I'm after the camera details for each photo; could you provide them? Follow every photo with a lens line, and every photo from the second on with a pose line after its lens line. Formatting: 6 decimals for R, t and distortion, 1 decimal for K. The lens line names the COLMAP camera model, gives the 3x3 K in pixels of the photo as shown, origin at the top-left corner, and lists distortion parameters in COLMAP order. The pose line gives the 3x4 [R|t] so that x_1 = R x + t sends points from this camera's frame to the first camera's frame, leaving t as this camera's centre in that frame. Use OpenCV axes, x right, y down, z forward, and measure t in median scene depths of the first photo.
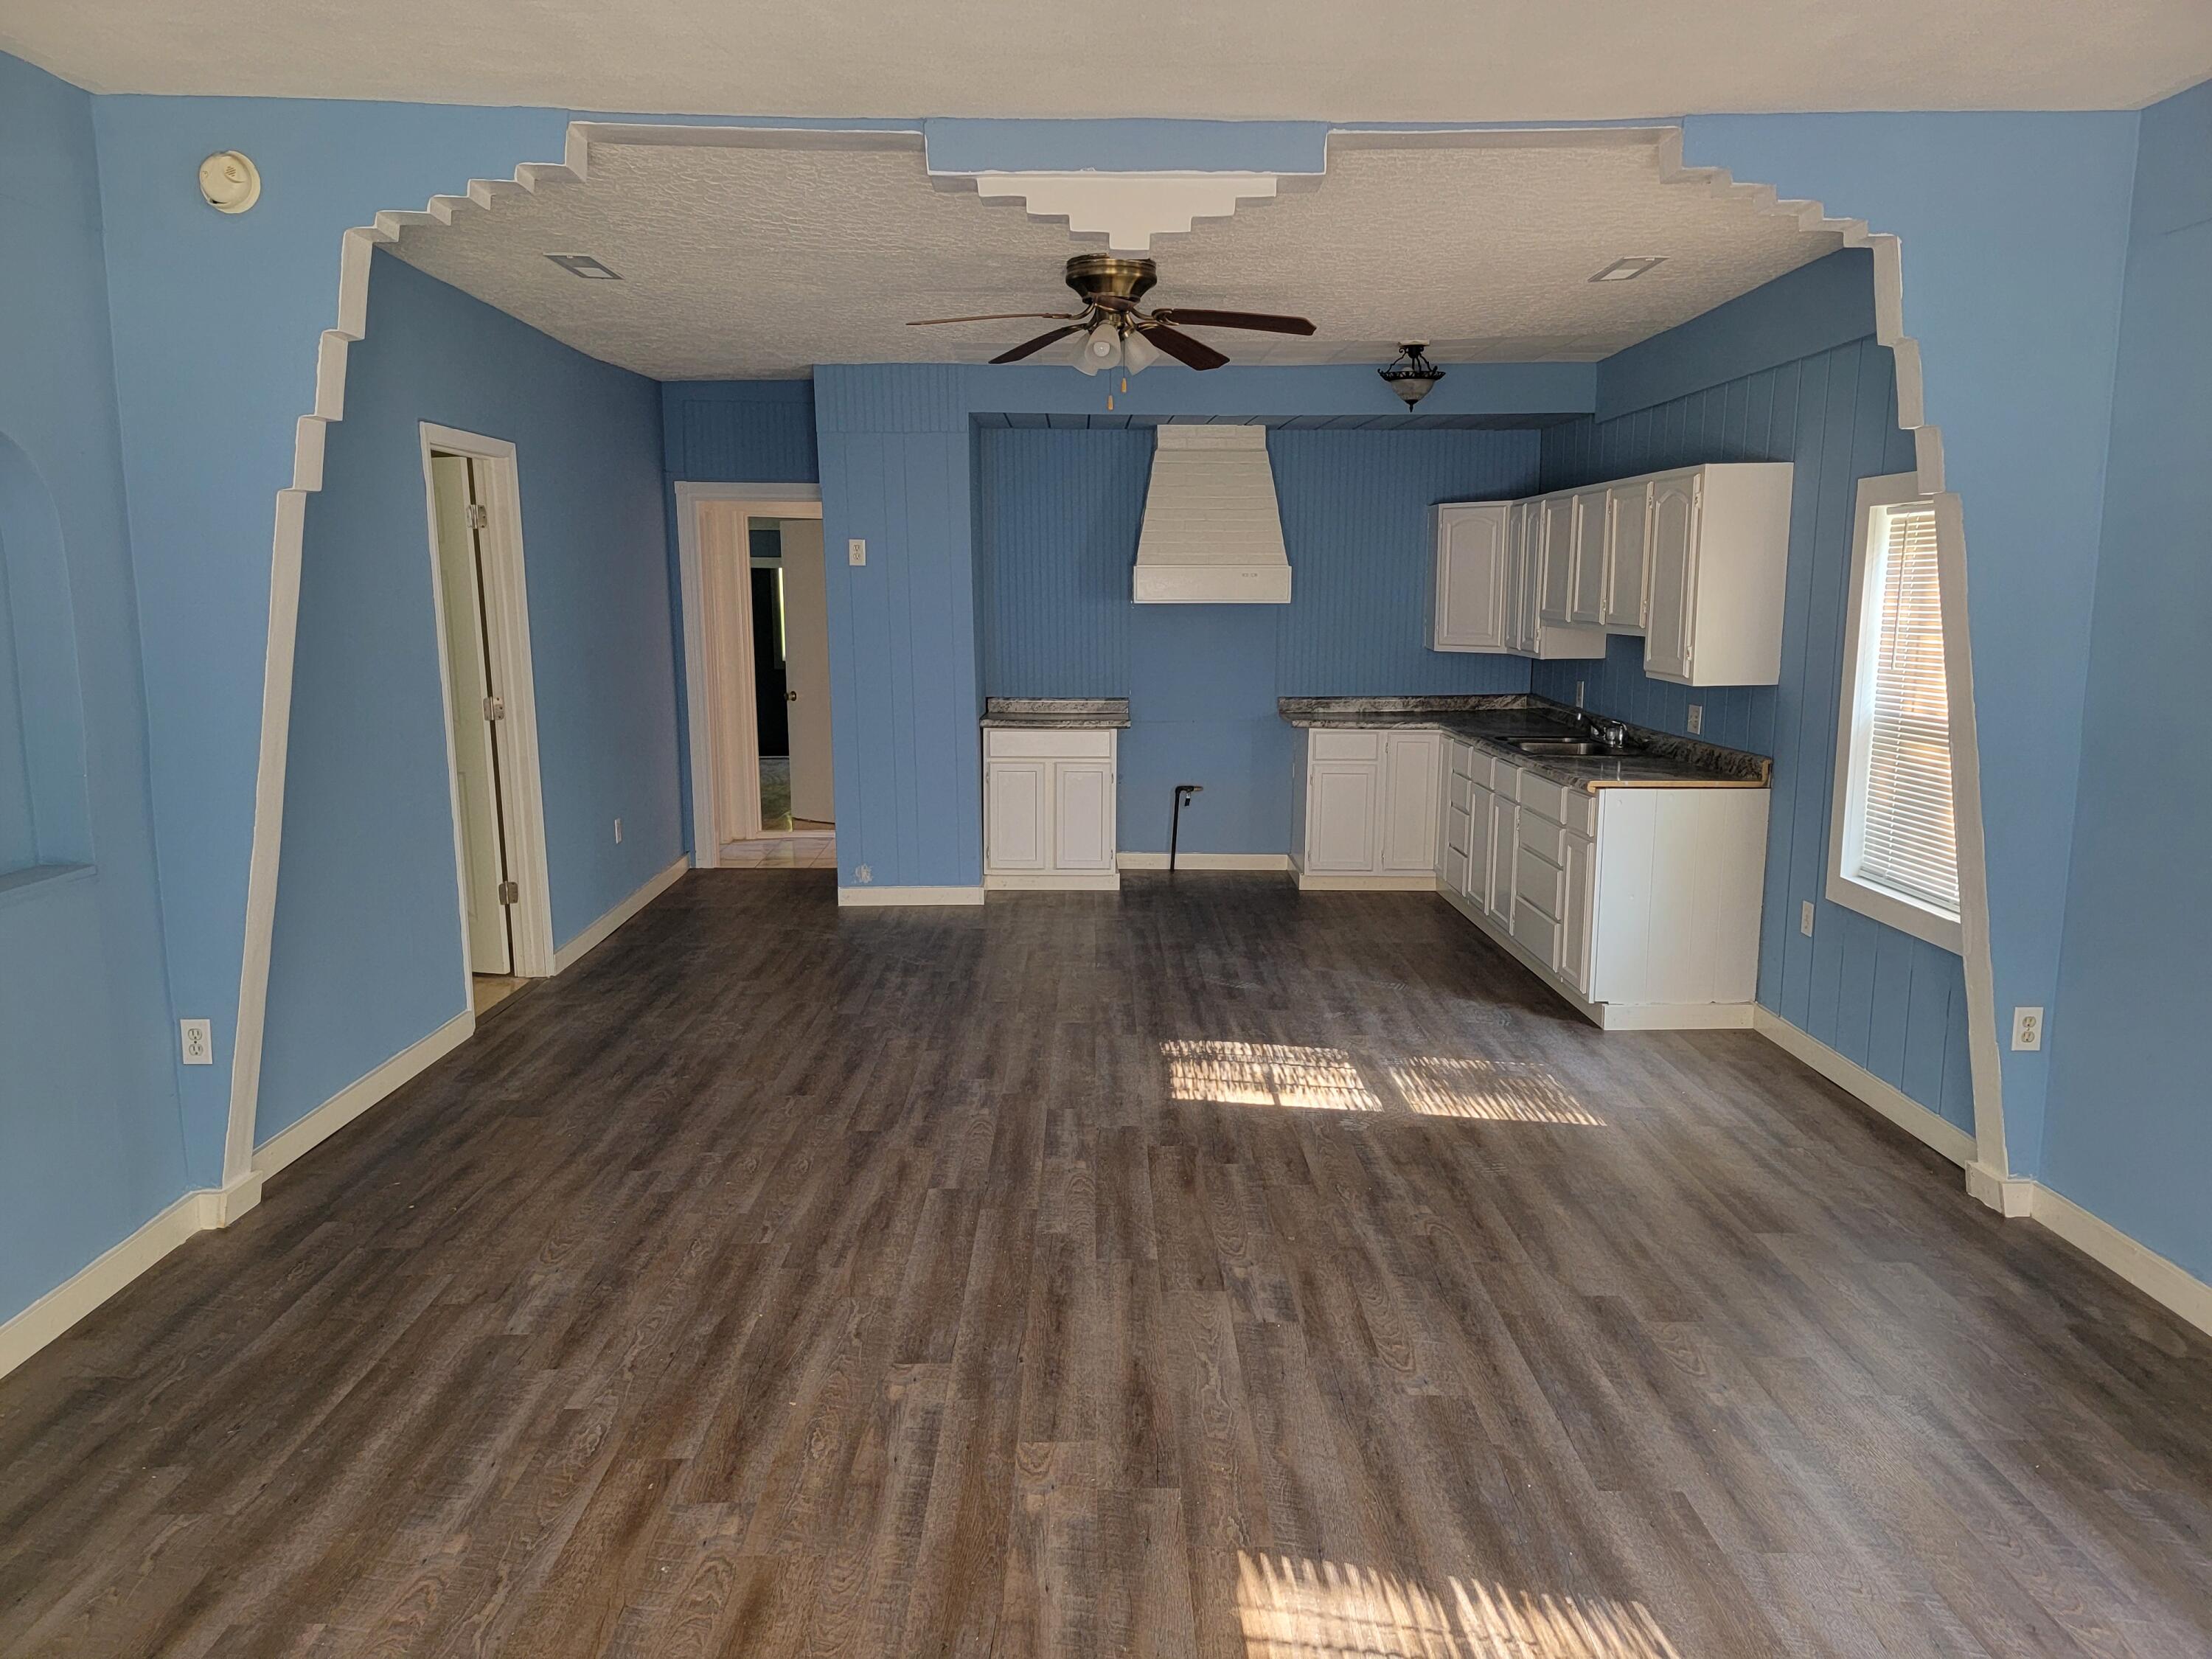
lens RADIAL K [[1538.1, 0, 1107.1], [0, 1538.1, 833.1], [0, 0, 1]] dist [0.055972, -0.040123]
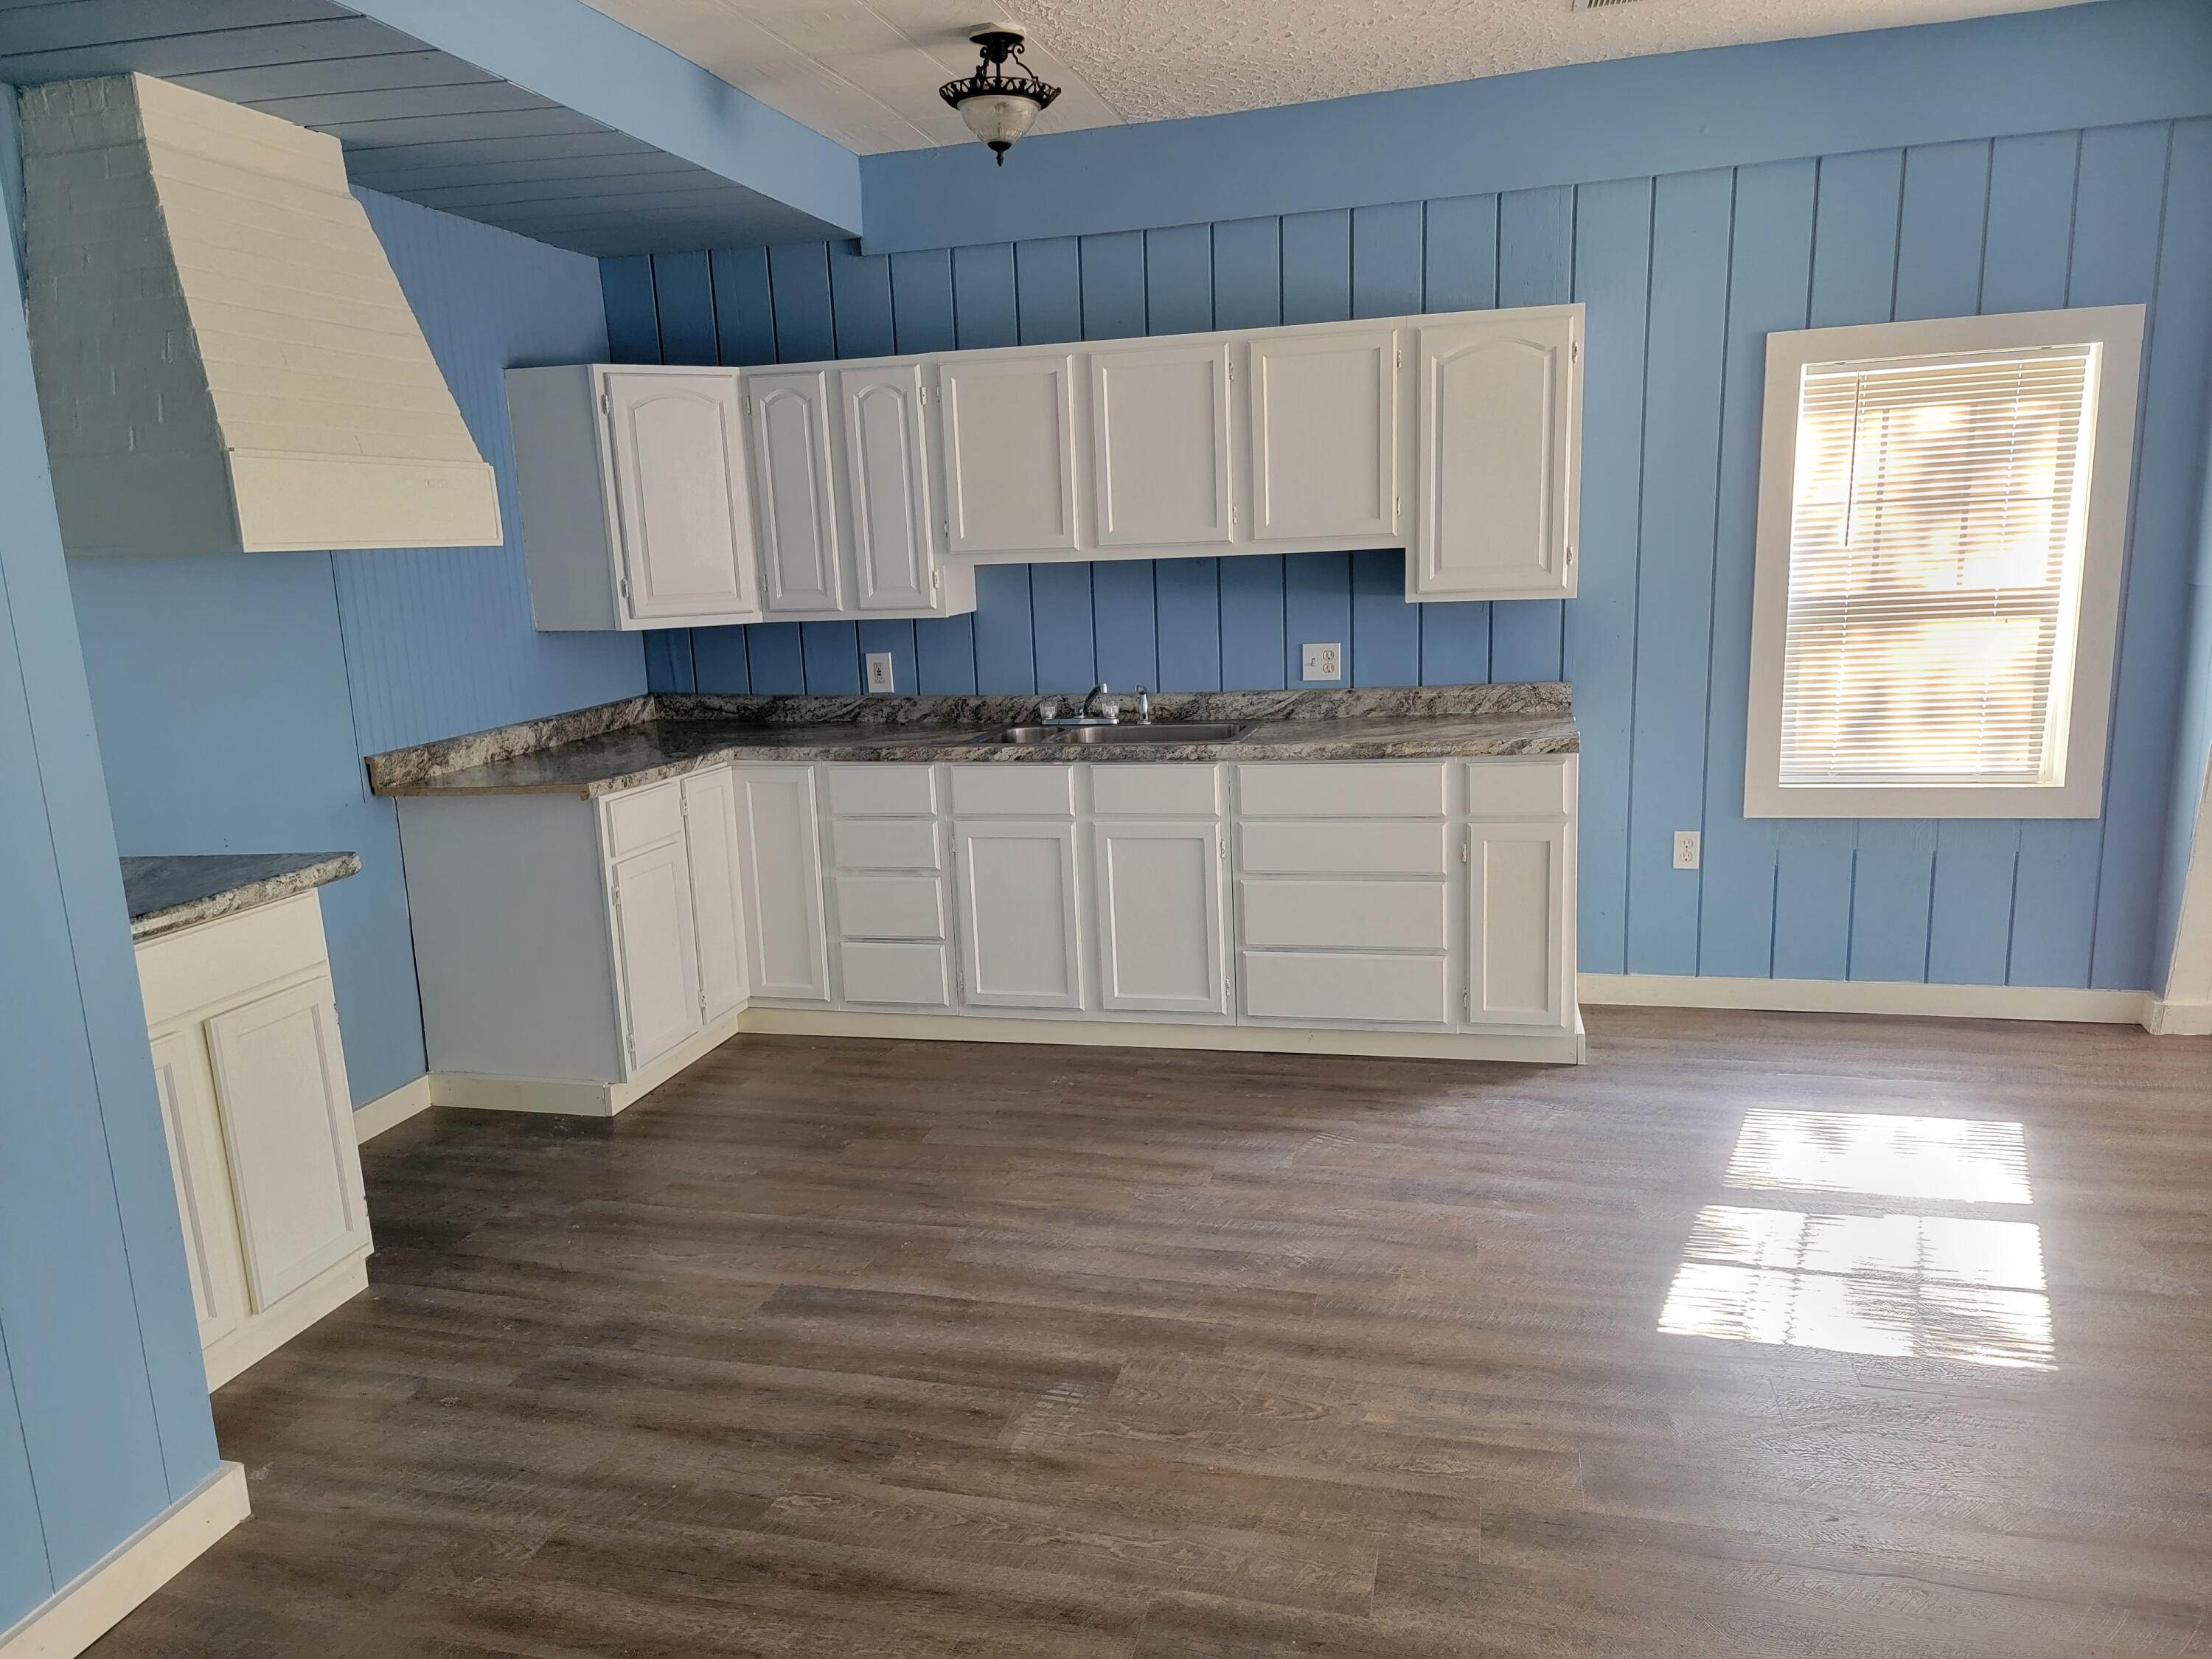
lens RADIAL K [[1538.1, 0, 1107.1], [0, 1538.1, 833.1], [0, 0, 1]] dist [0.055972, -0.040123]
pose [[0.264105, -0.198176, 0.943915, -0.386839], [0.199687, 0.968693, 0.147506, -0.125337], [-0.943596, 0.149530, 0.295409, 0.897330]]
